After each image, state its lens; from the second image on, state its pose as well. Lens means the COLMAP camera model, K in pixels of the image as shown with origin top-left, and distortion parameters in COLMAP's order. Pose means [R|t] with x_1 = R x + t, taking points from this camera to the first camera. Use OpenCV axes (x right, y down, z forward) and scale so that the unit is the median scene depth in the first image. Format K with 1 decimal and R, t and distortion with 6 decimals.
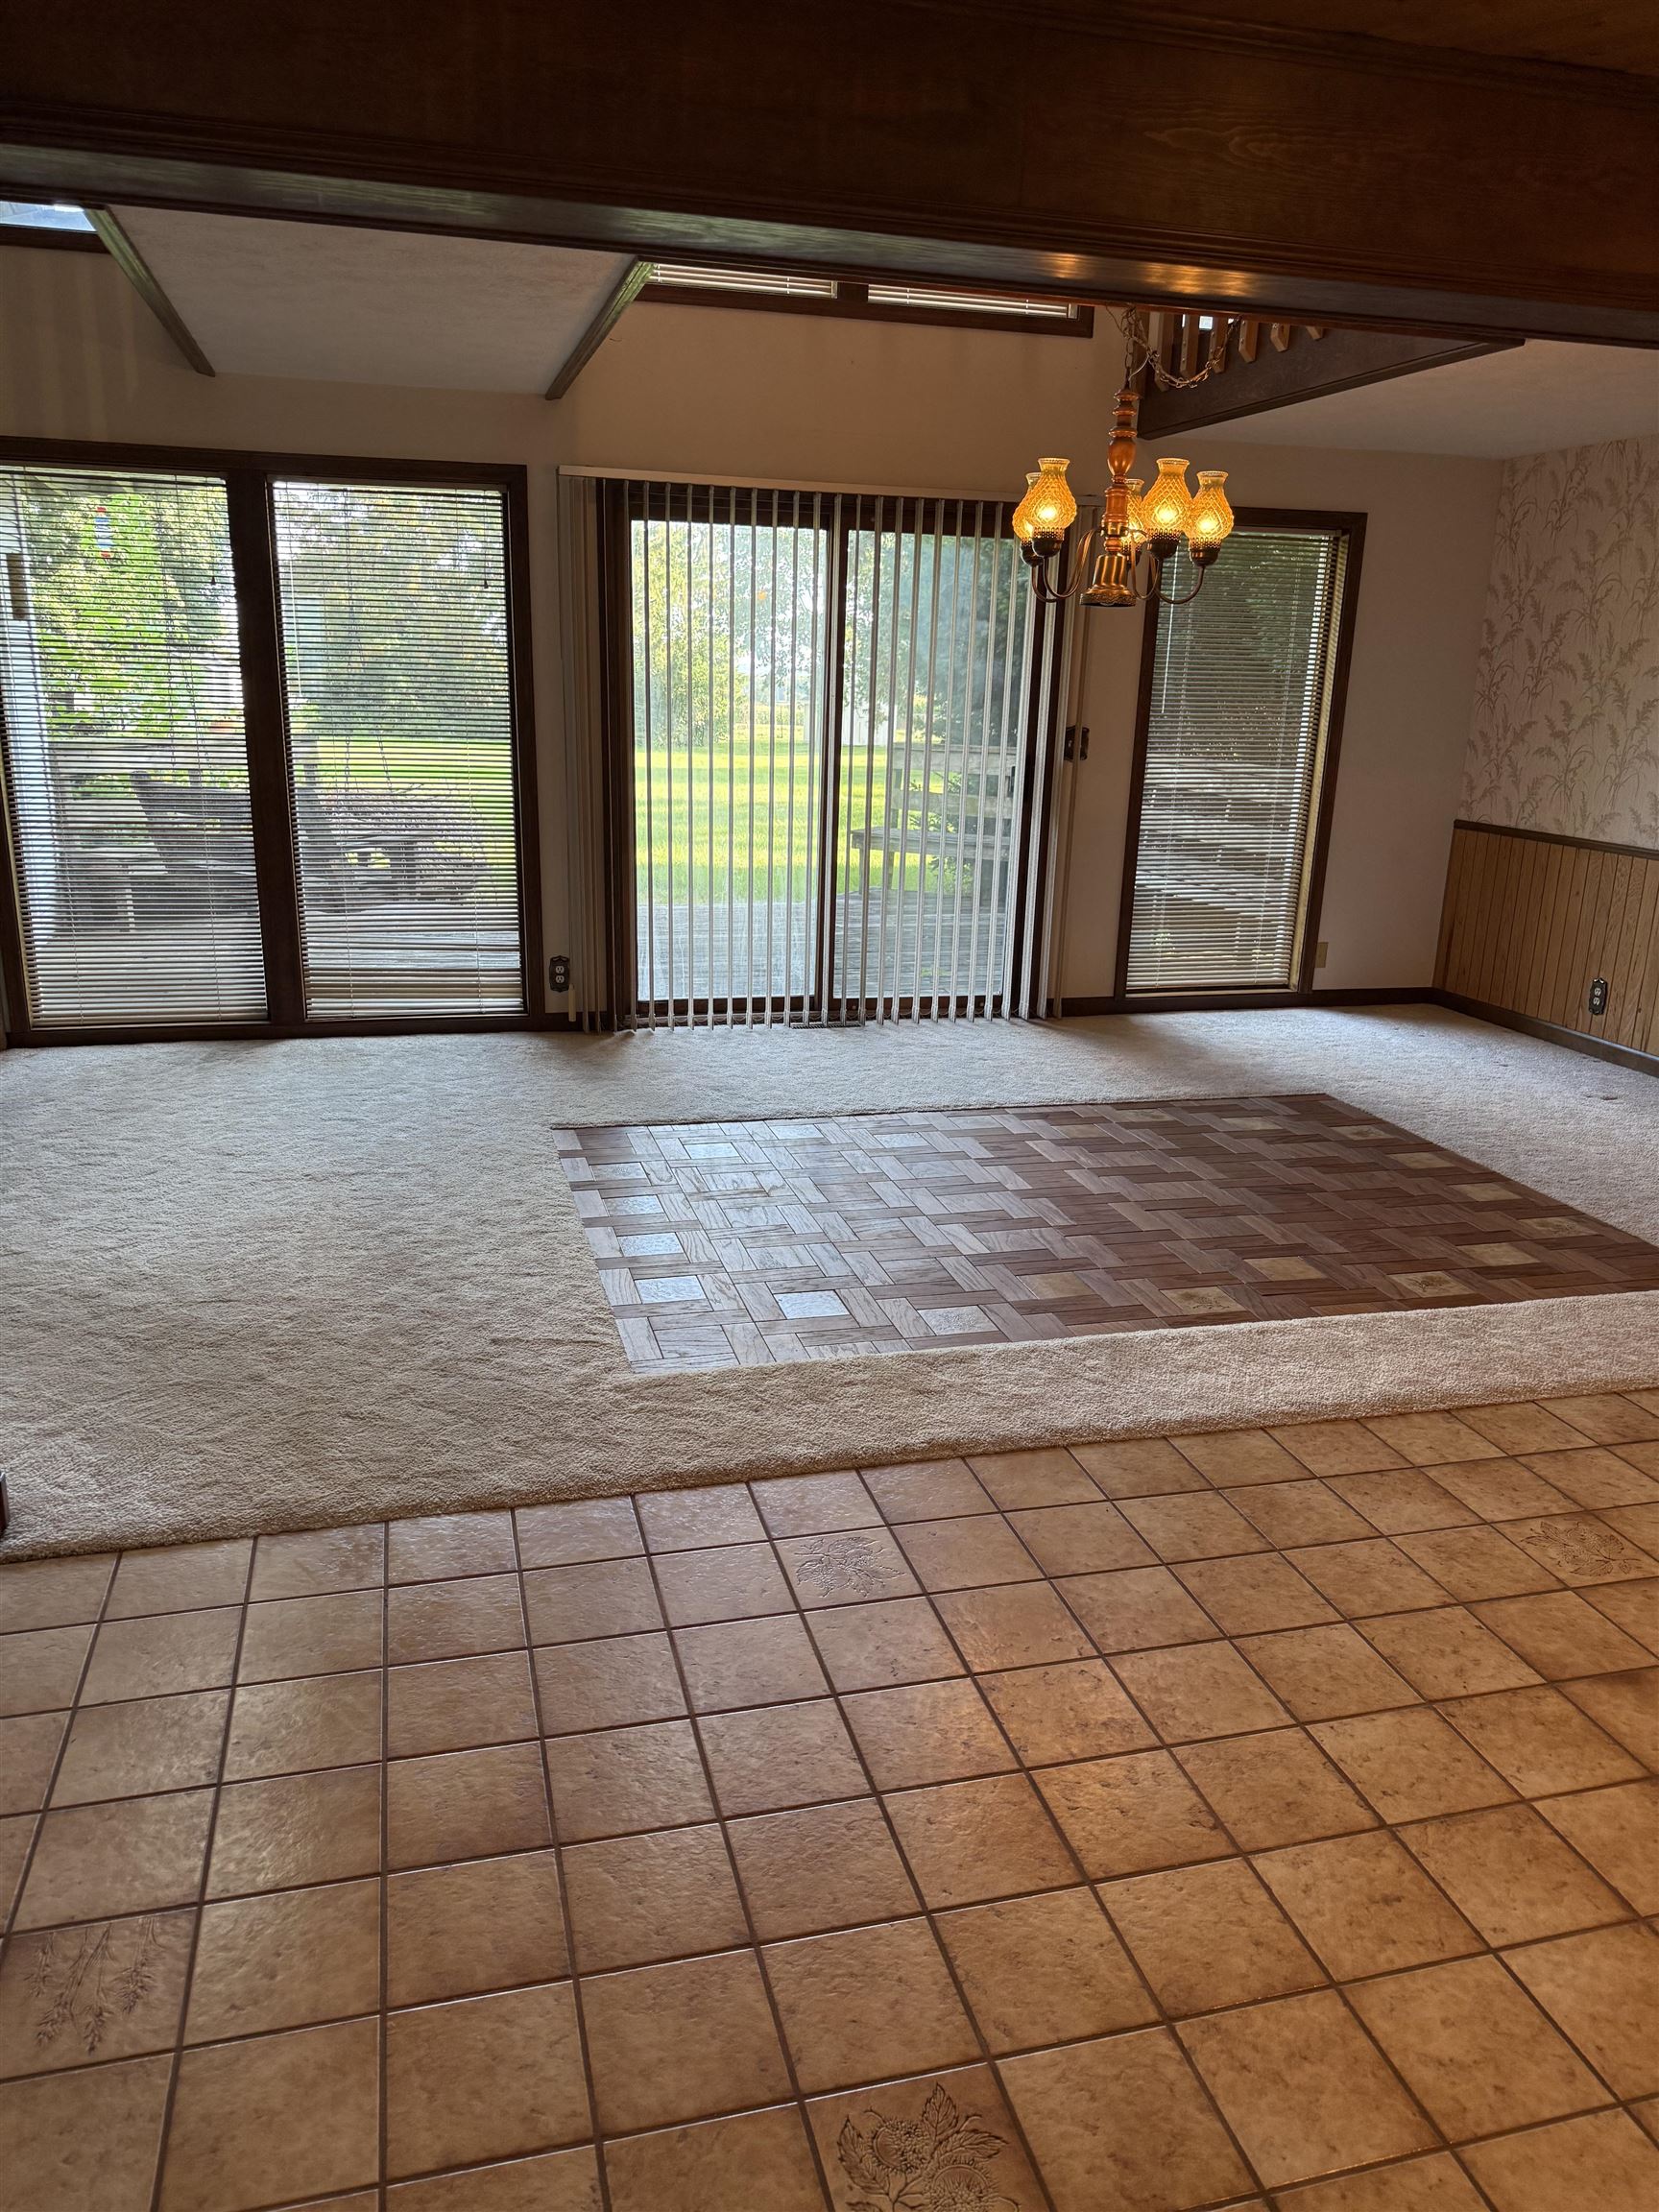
lens RADIAL K [[1578.3, 0, 810.1], [0, 1578.3, 1123.6], [0, 0, 1]] dist [0.049964, -0.033339]
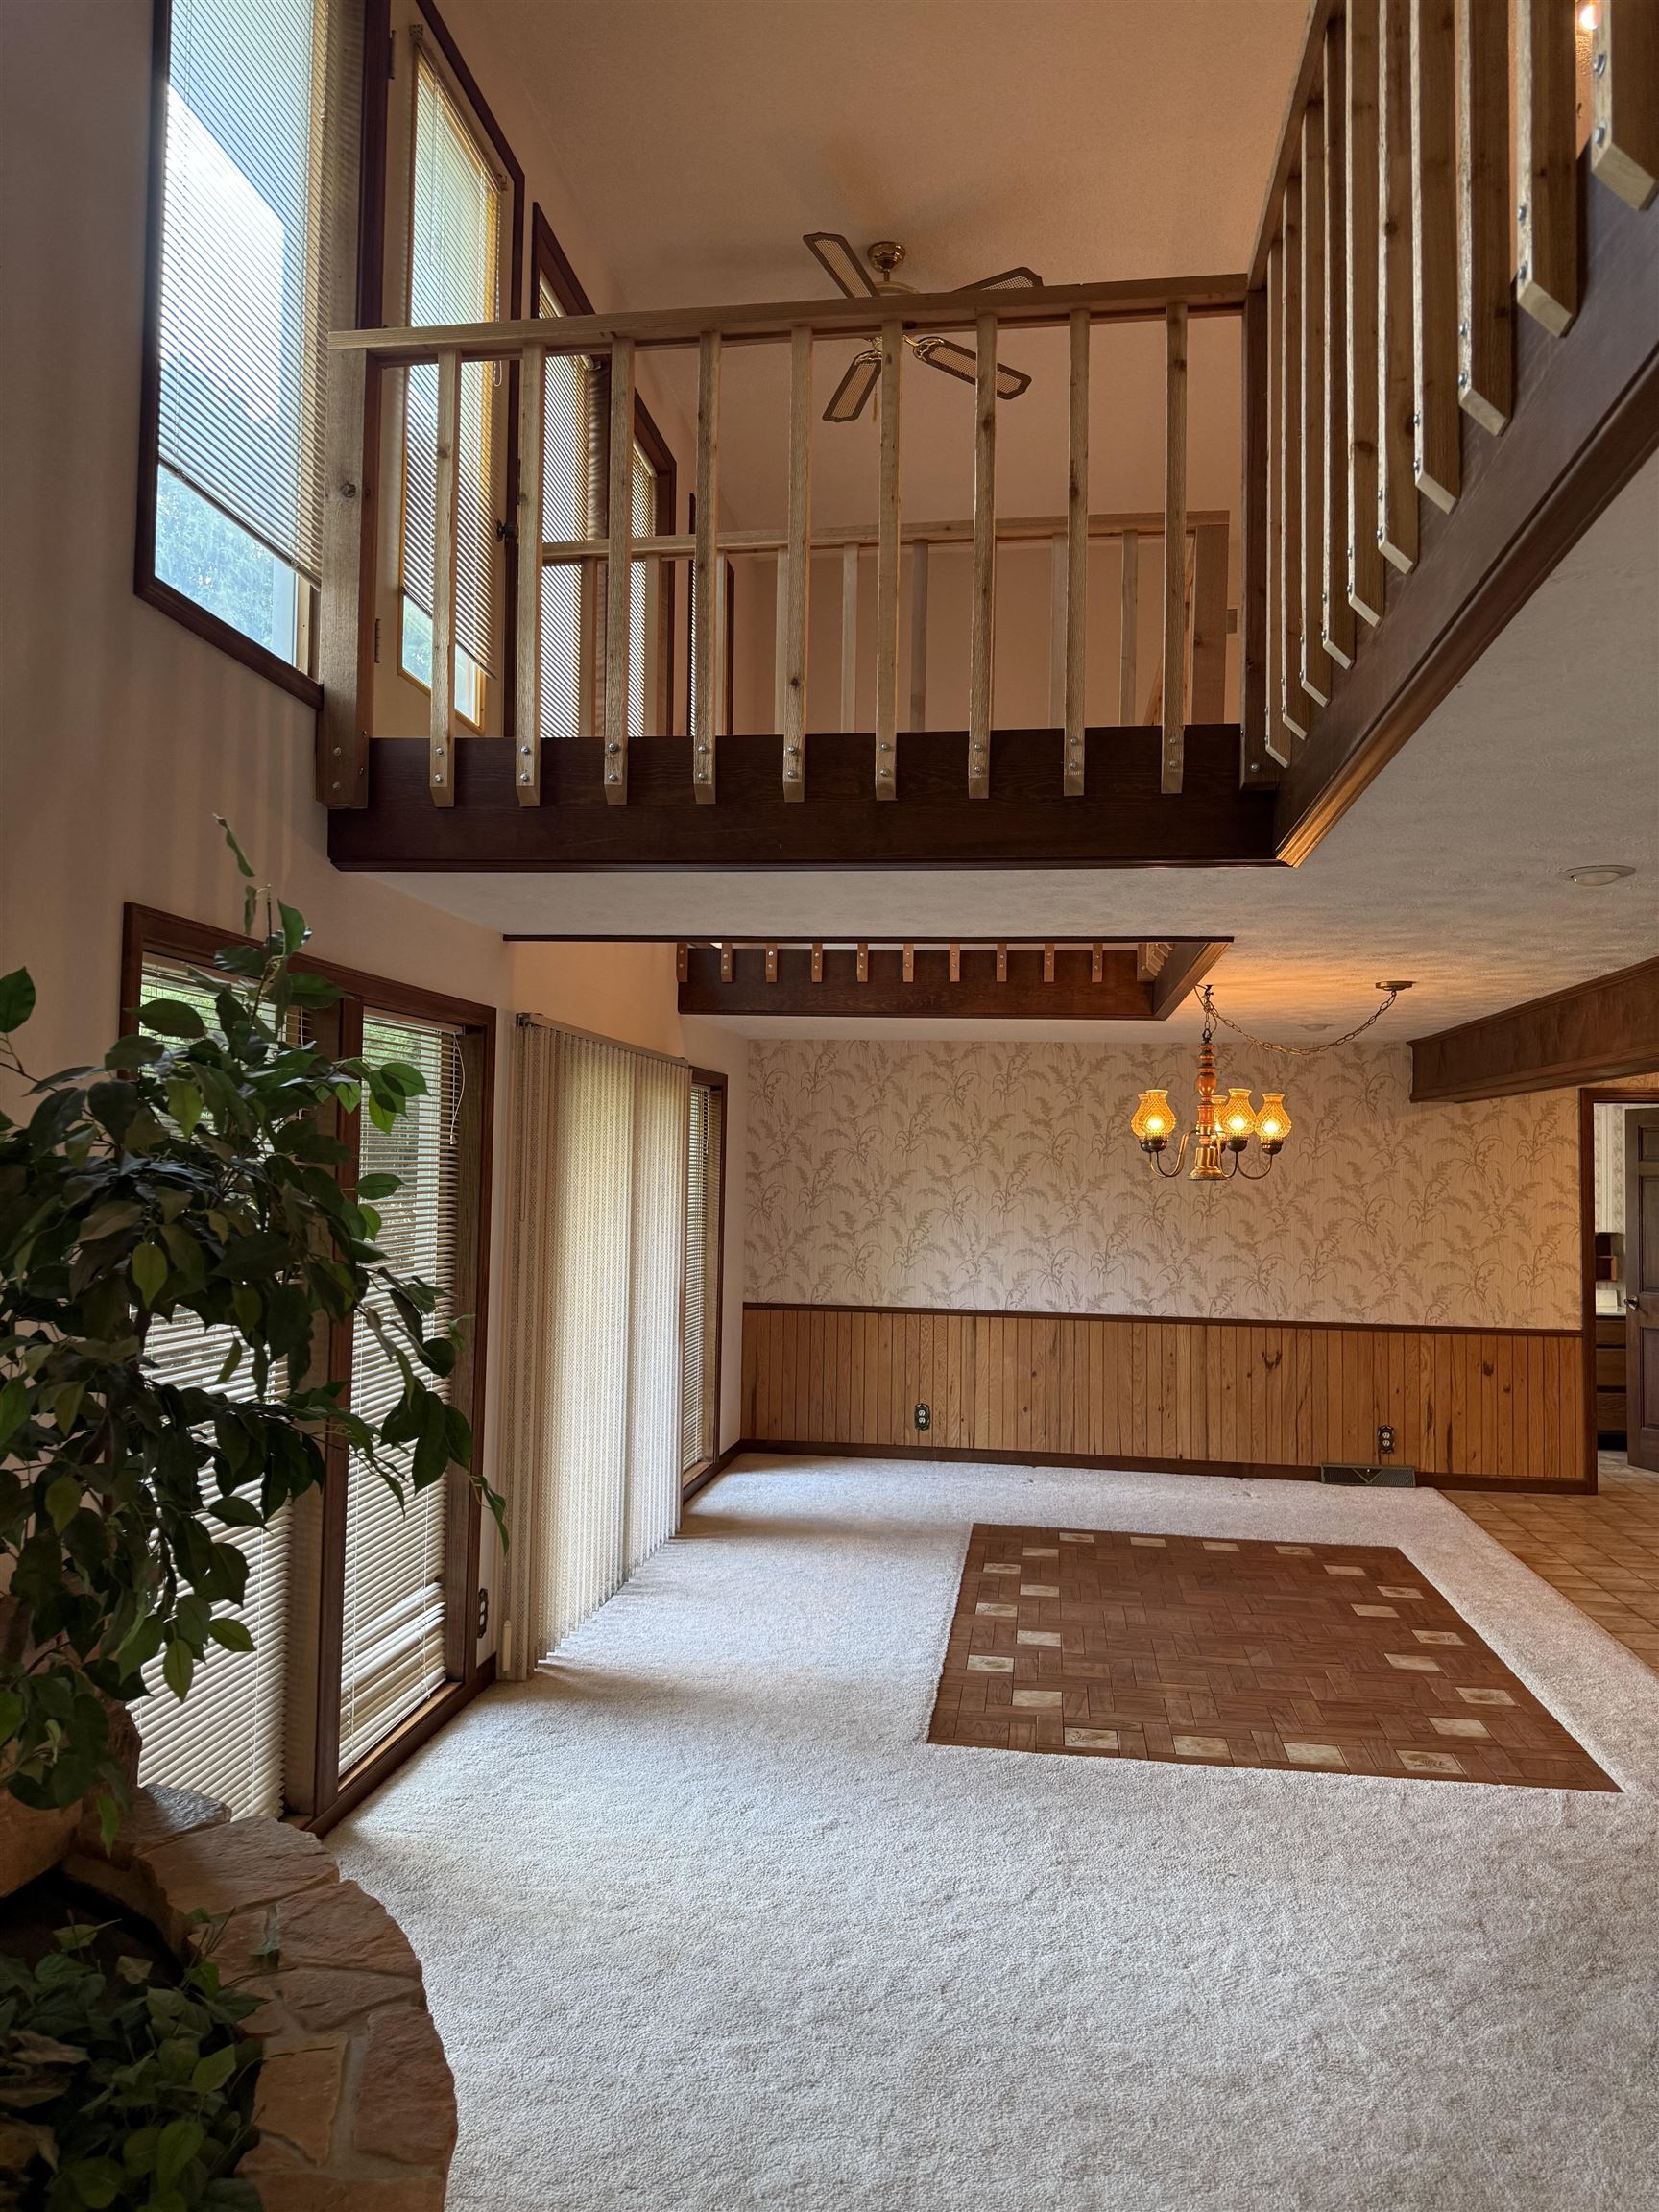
lens RADIAL K [[1578.3, 0, 817.0], [0, 1578.3, 1092.7], [0, 0, 1]] dist [0.049964, -0.033339]
pose [[0.390458, 0.018549, 0.920434, -0.816809], [0.249735, 0.960174, -0.125290, -0.201552], [-0.886101, 0.278785, 0.370276, 0.494525]]
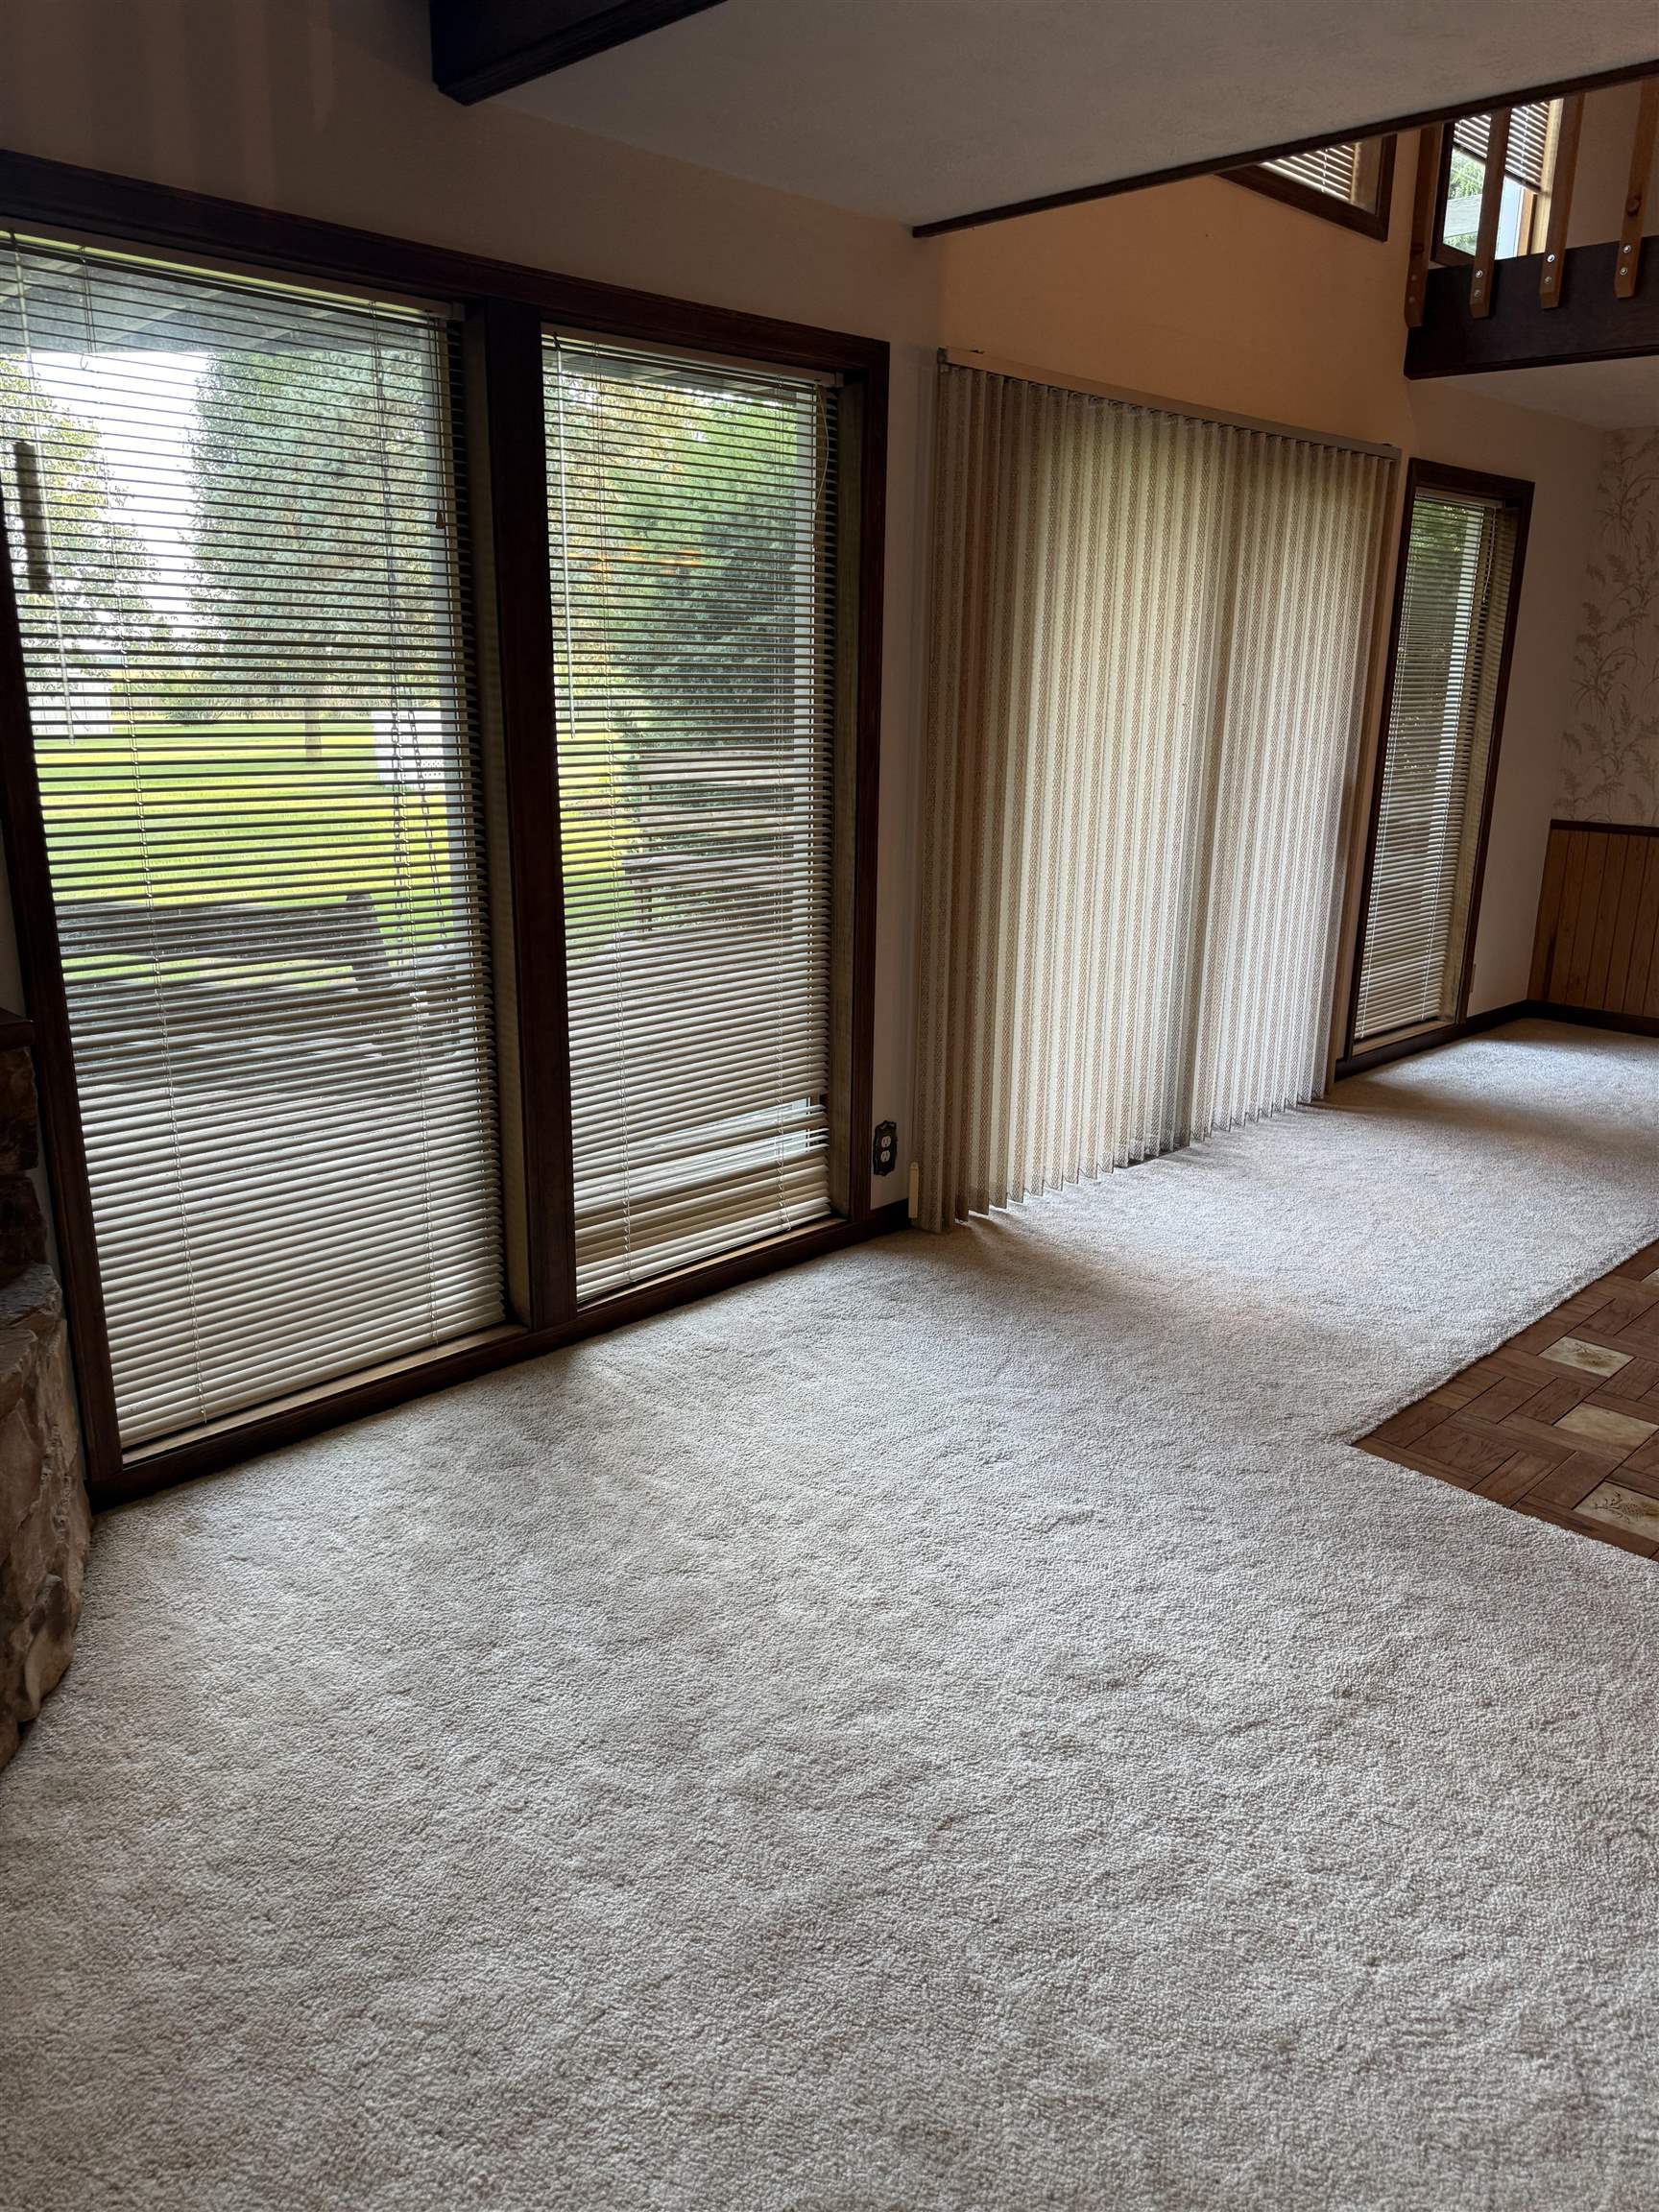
lens RADIAL K [[1578.3, 0, 840.3], [0, 1578.3, 1097.1], [0, 0, 1]] dist [0.049964, -0.033339]
pose [[0.859264, -0.144991, 0.490553, -0.484301], [0.145571, 0.988647, 0.037224, -0.141474], [-0.490381, 0.039425, 0.870616, 0.450928]]
